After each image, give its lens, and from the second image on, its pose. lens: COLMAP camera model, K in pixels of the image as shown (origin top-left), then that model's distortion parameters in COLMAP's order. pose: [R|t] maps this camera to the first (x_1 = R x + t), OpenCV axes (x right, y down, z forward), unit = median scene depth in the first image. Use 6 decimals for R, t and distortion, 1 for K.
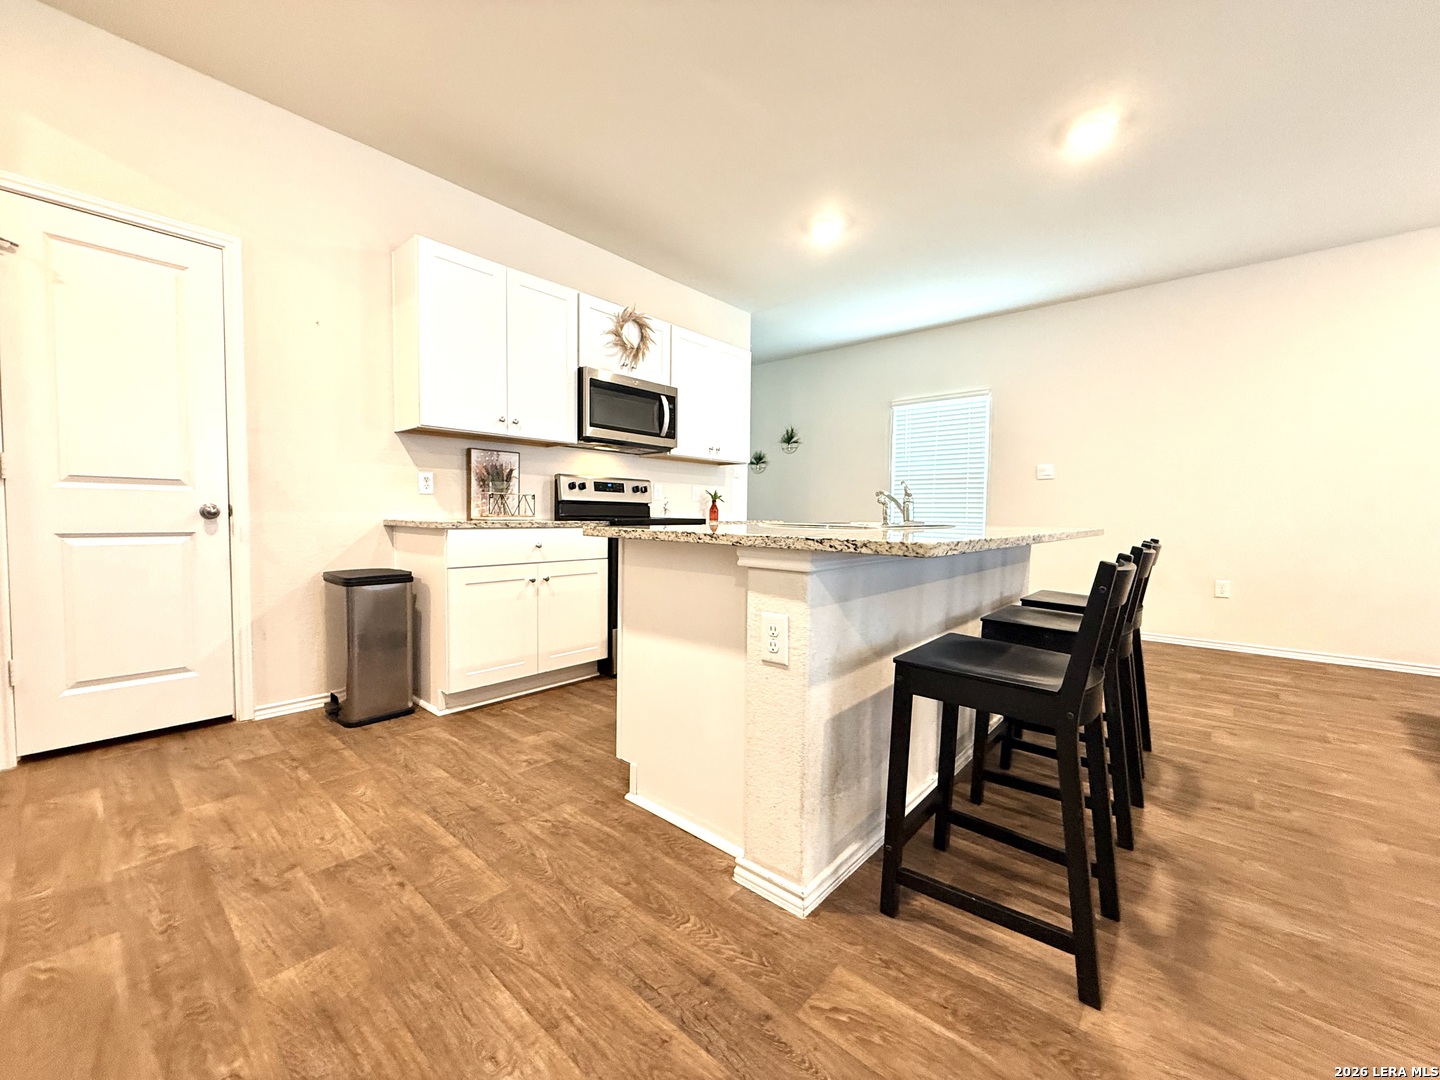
lens RADIAL K [[573.4, 0, 718.1], [0, 573.4, 539.8], [0, 0, 1]] dist [0.001571, -0.000215]
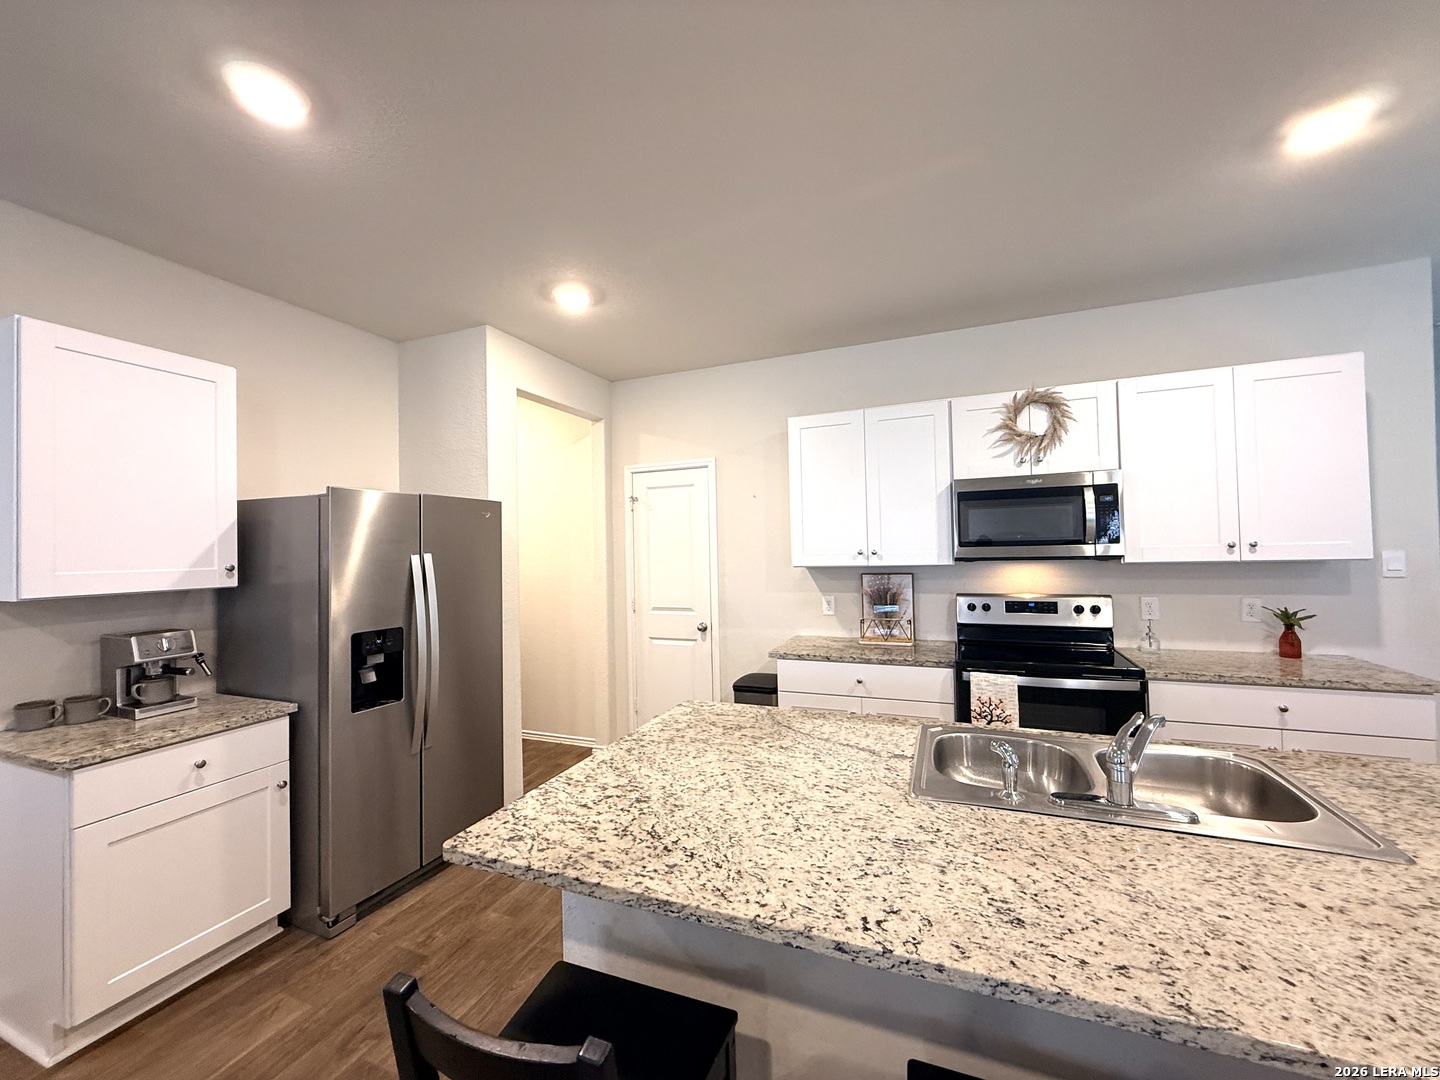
lens RADIAL K [[573.4, 0, 718.3], [0, 573.4, 540.2], [0, 0, 1]] dist [0.001571, -0.000215]
pose [[0.322438, -0.035065, -0.945941, 0.659533], [-0.016976, 0.998939, -0.042816, -0.218116], [0.946438, 0.029864, 0.321501, 0.484329]]
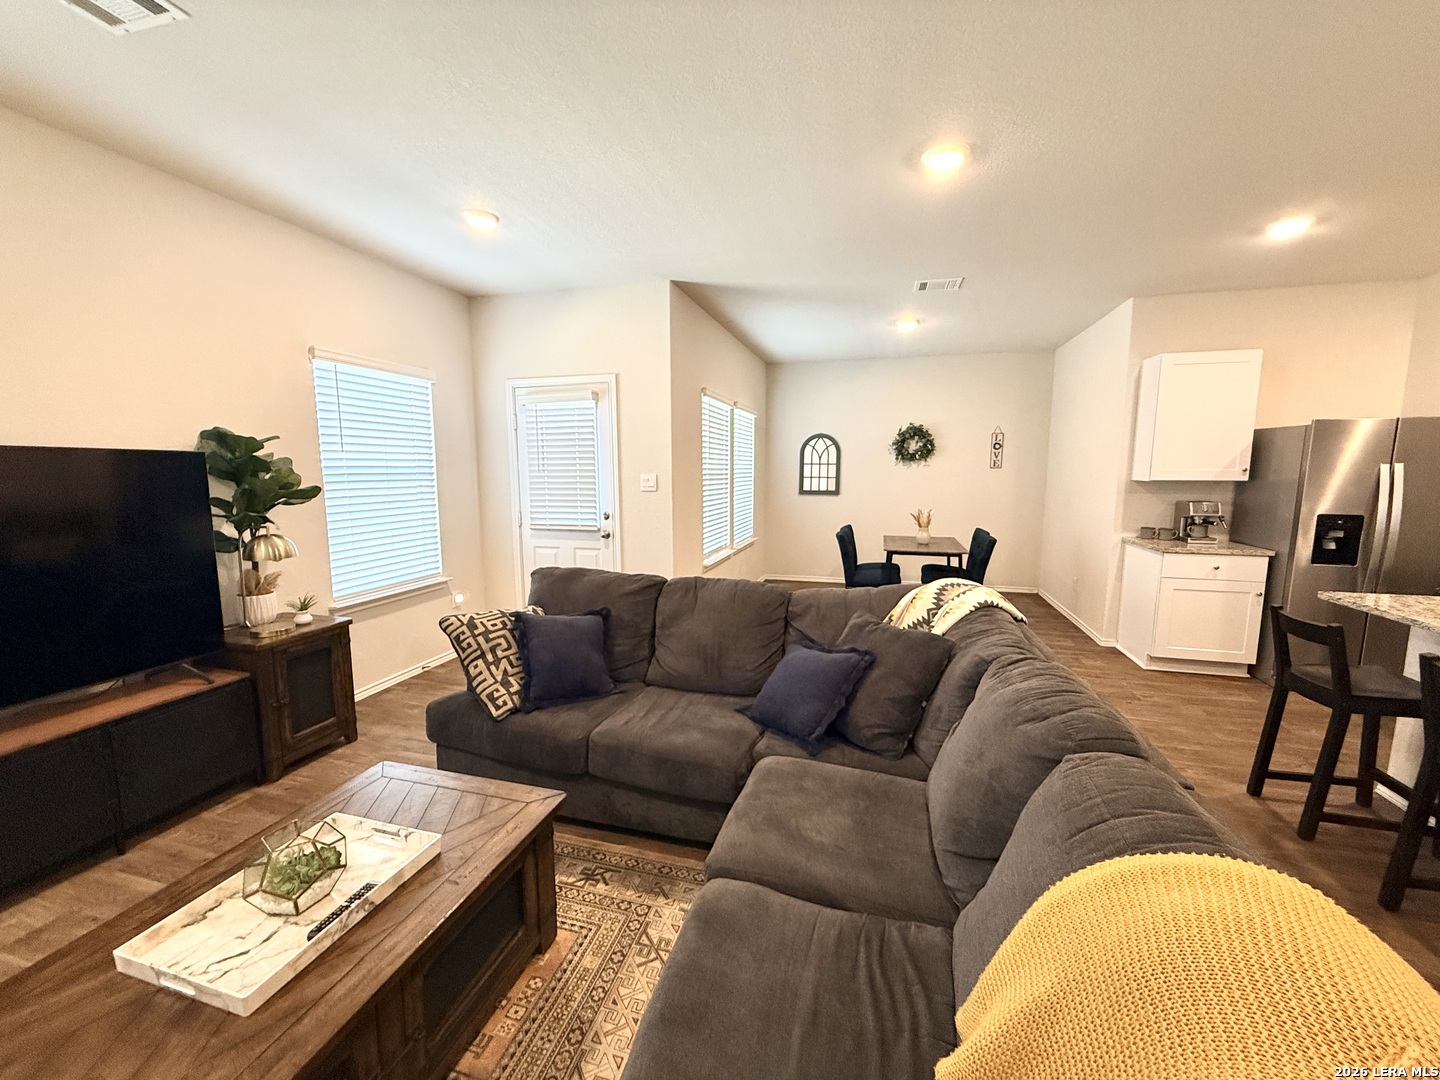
lens RADIAL K [[573.4, 0, 718.2], [0, 573.4, 540.0], [0, 0, 1]] dist [0.001571, -0.000215]
pose [[-0.903675, 0.040576, -0.426292, 1.547992], [-0.031102, 0.986652, 0.159846, -0.216163], [0.427088, 0.157707, -0.890351, 0.868207]]
